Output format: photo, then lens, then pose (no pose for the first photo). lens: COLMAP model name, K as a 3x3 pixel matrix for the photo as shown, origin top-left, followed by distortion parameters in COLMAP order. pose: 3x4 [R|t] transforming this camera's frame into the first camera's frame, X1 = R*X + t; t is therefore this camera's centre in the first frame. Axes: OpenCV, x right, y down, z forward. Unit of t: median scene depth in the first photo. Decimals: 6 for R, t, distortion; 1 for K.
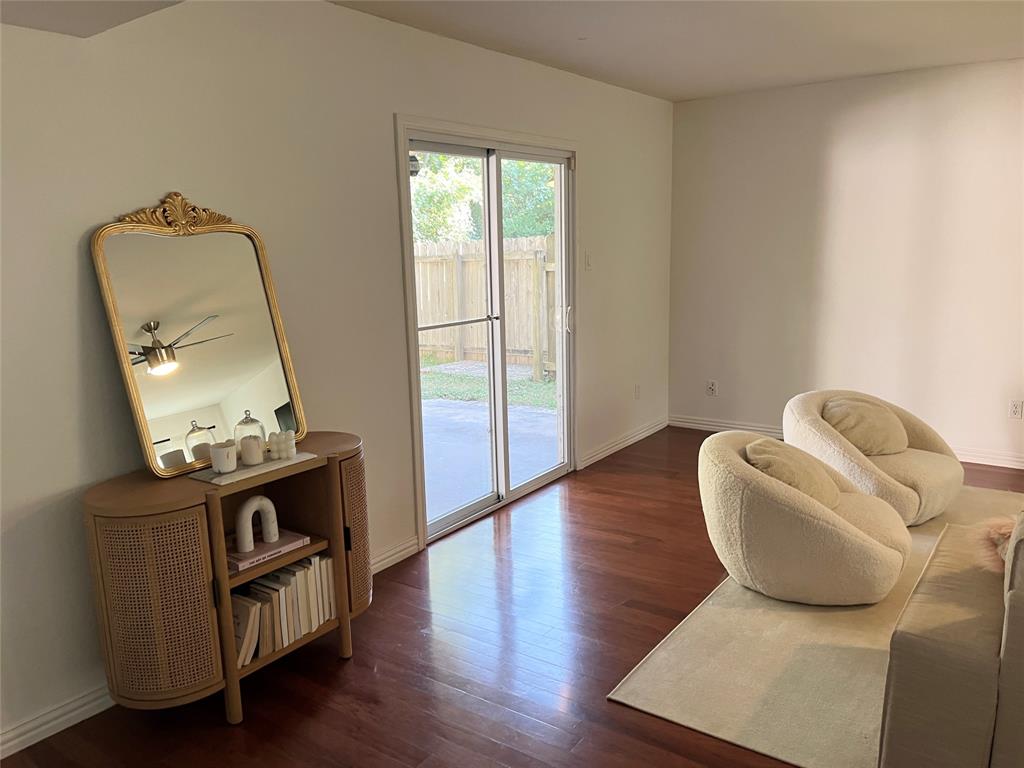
lens RADIAL K [[777.4, 0, 512.4], [0, 777.4, 389.7], [0, 0, 1]] dist [0.068223, -0.085906]
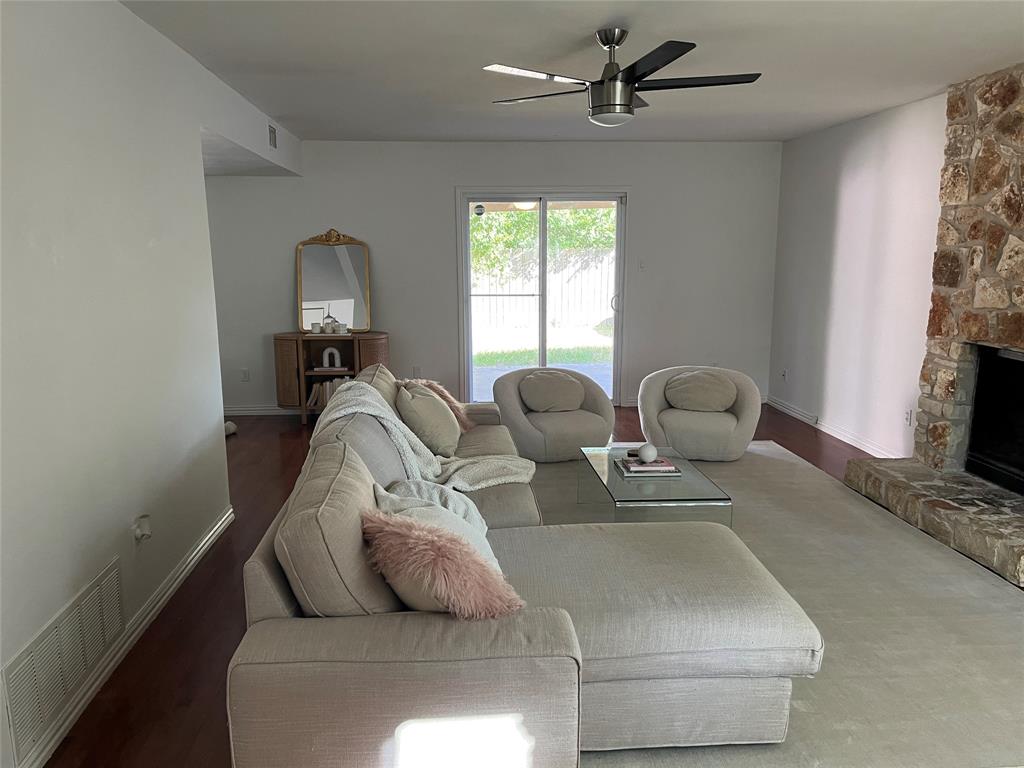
lens RADIAL K [[777.4, 0, 512.2], [0, 777.4, 387.0], [0, 0, 1]] dist [0.068223, -0.085906]
pose [[0.653833, 0.157189, -0.740131, 1.941510], [-0.156382, 0.985136, 0.071075, -0.009753], [0.740302, 0.069272, 0.668696, -0.265152]]
